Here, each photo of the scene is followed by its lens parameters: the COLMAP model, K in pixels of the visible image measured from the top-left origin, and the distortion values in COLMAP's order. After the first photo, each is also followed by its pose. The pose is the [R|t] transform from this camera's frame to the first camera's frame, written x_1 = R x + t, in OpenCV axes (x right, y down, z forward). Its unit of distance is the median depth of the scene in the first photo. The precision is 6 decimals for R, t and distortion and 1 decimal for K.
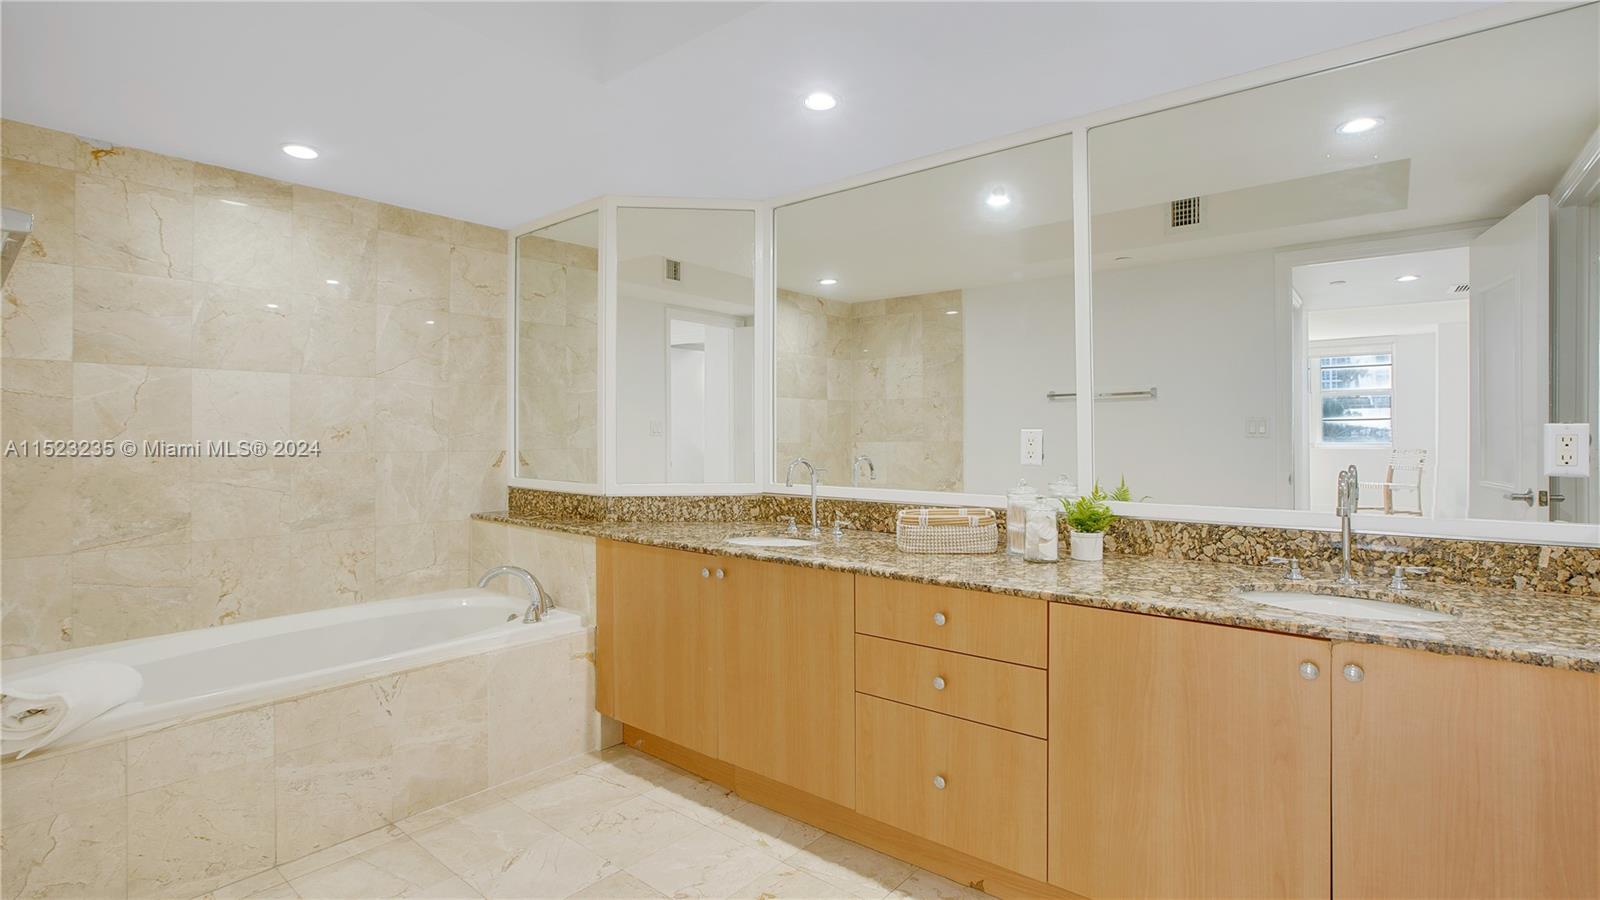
lens RADIAL K [[770.5, 0, 800.3], [0, 770.5, 445.9], [0, 0, 1]] dist [-0.032823, 0.014867]
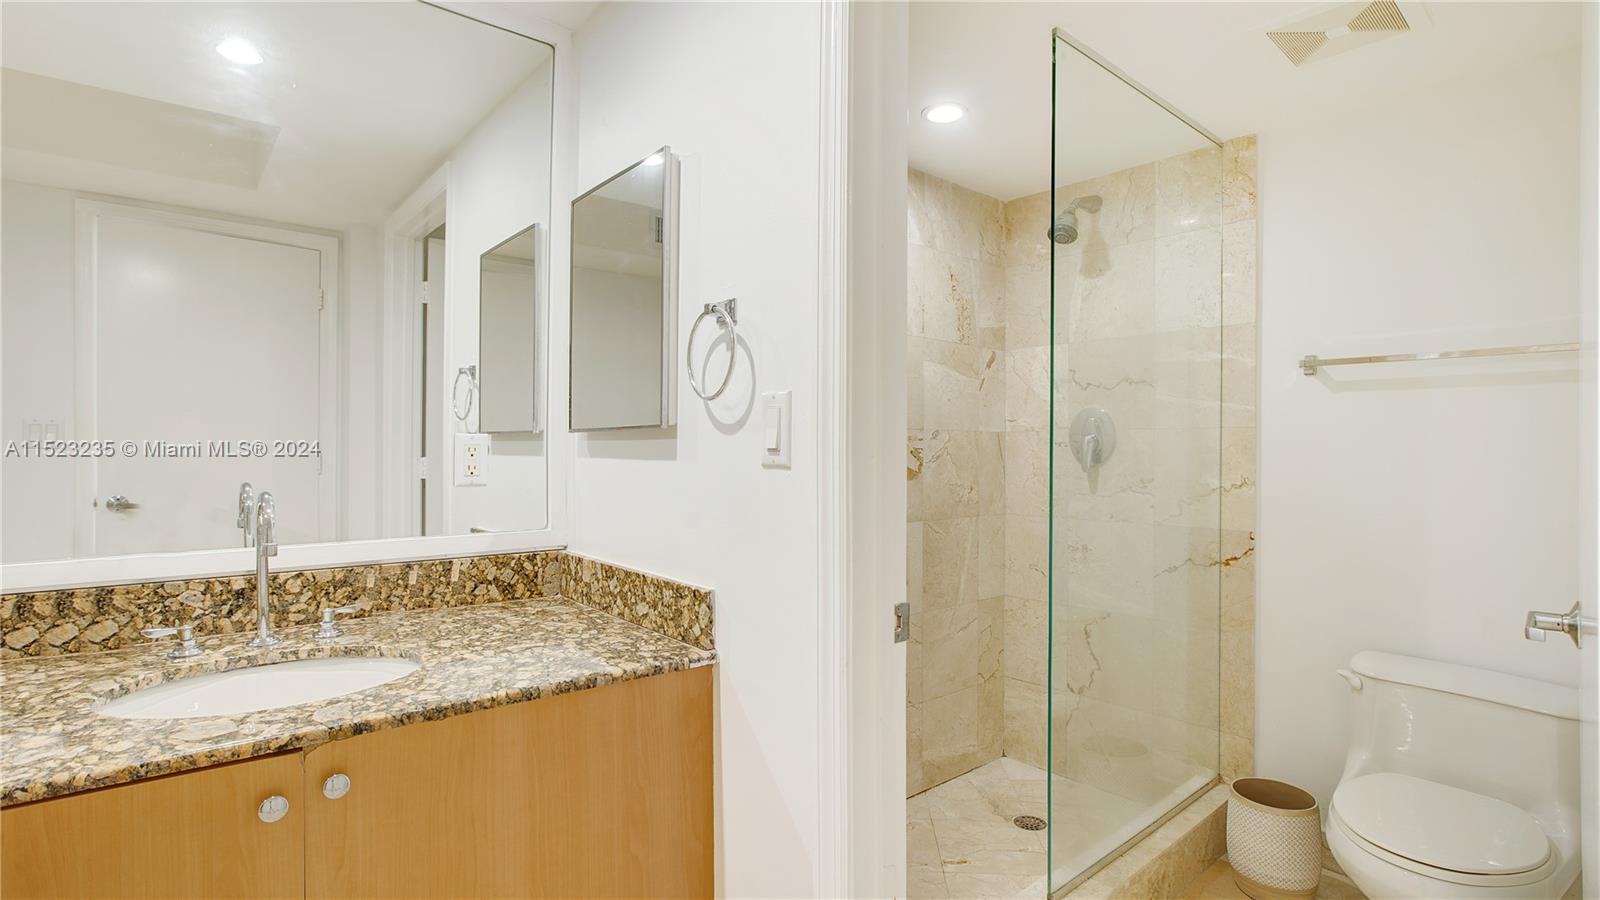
lens RADIAL K [[770.5, 0, 800.3], [0, 770.5, 445.9], [0, 0, 1]] dist [-0.032823, 0.014867]
pose [[0.195413, 0.005808, 0.980704, 0.097889], [0.005030, 0.999963, -0.006924, -0.003978], [-0.980708, 0.006286, 0.195377, 0.345298]]
